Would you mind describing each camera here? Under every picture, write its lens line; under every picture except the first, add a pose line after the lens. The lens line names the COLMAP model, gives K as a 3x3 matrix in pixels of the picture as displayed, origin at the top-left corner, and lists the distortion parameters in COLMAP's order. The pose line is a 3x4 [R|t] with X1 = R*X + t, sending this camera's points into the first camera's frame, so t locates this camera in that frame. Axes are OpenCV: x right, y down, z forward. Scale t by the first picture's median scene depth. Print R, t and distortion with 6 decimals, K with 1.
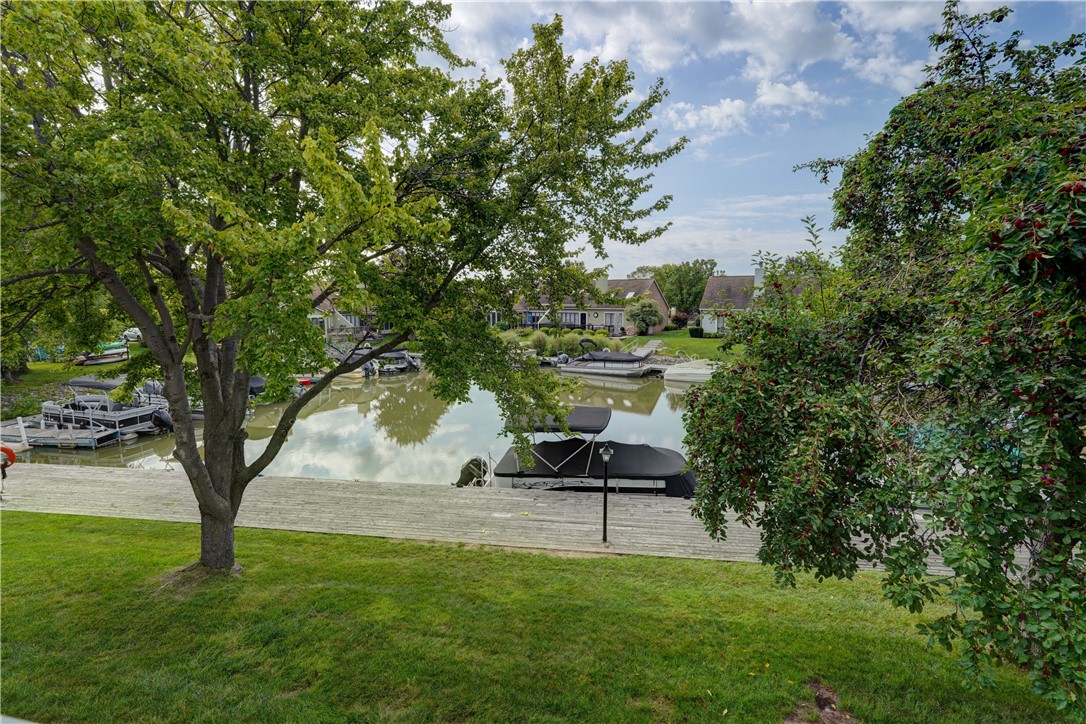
lens RADIAL K [[493.6, 0, 537.1], [0, 493.6, 368.2], [0, 0, 1]] dist [-0.010493, 0.003884]
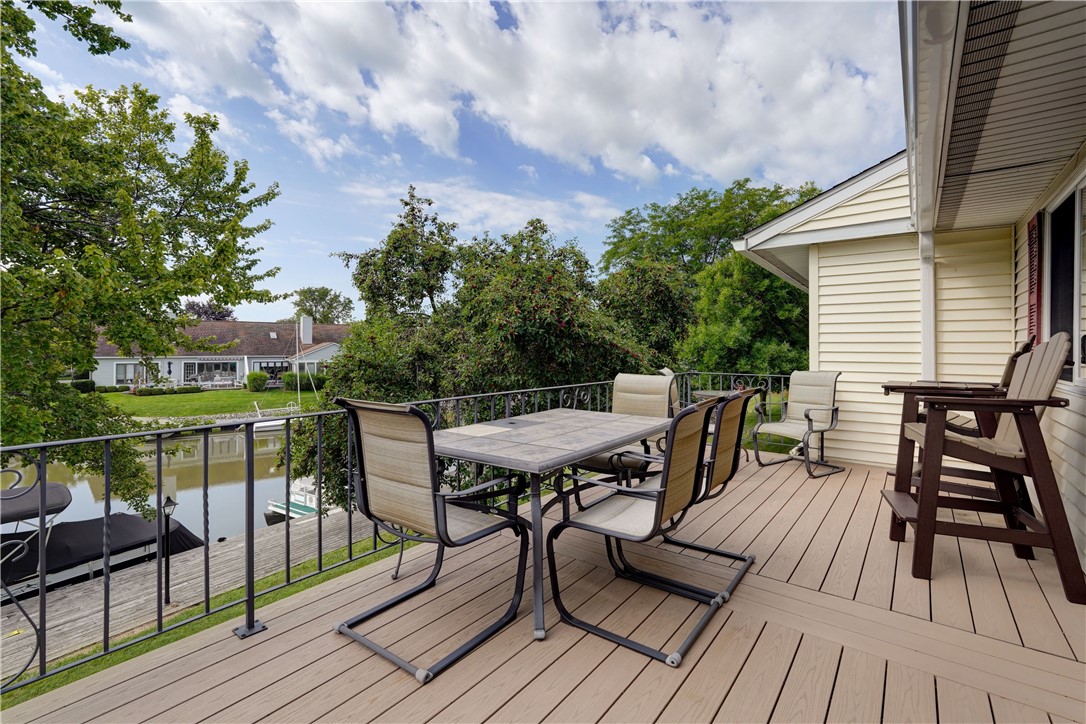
lens RADIAL K [[493.6, 0, 547.0], [0, 493.6, 350.2], [0, 0, 1]] dist [-0.010493, 0.003884]
pose [[0.403454, -0.008730, 0.914958, -0.645871], [0.120335, 0.991775, -0.043599, 0.007107], [-0.907052, 0.127692, 0.401187, -0.134573]]
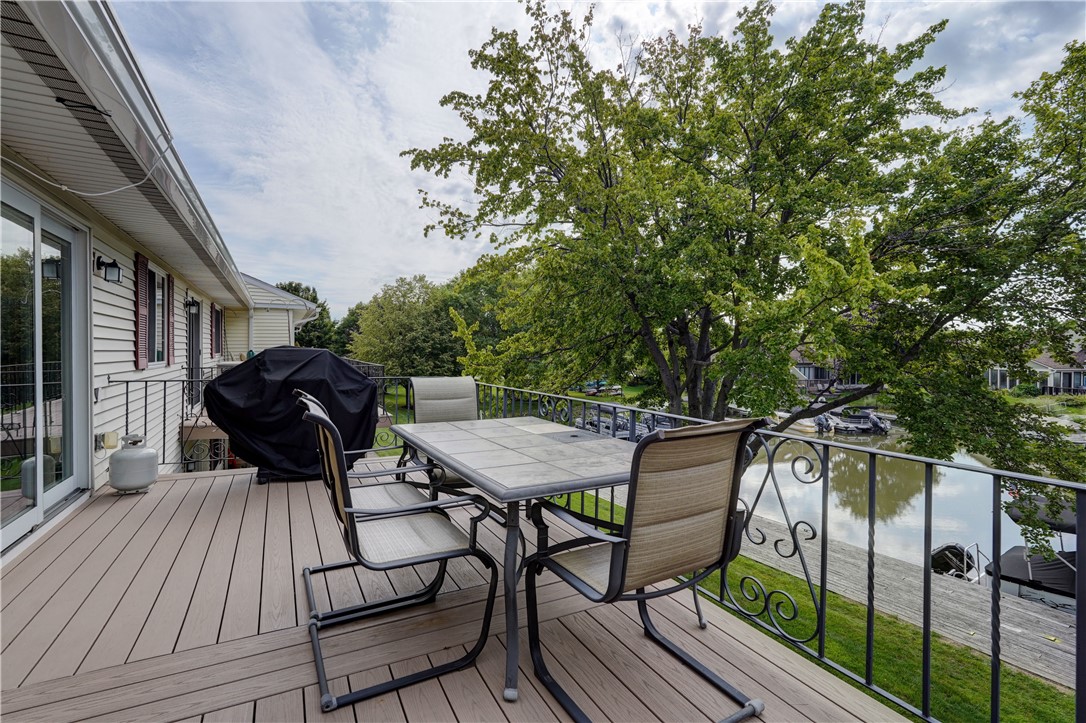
lens RADIAL K [[493.6, 0, 520.6], [0, 493.6, 352.3], [0, 0, 1]] dist [-0.010493, 0.003884]
pose [[0.637227, 0.012249, -0.770579, 0.047738], [-0.115811, 0.990042, -0.080032, 0.027261], [0.761925, 0.140241, 0.632299, -0.203602]]
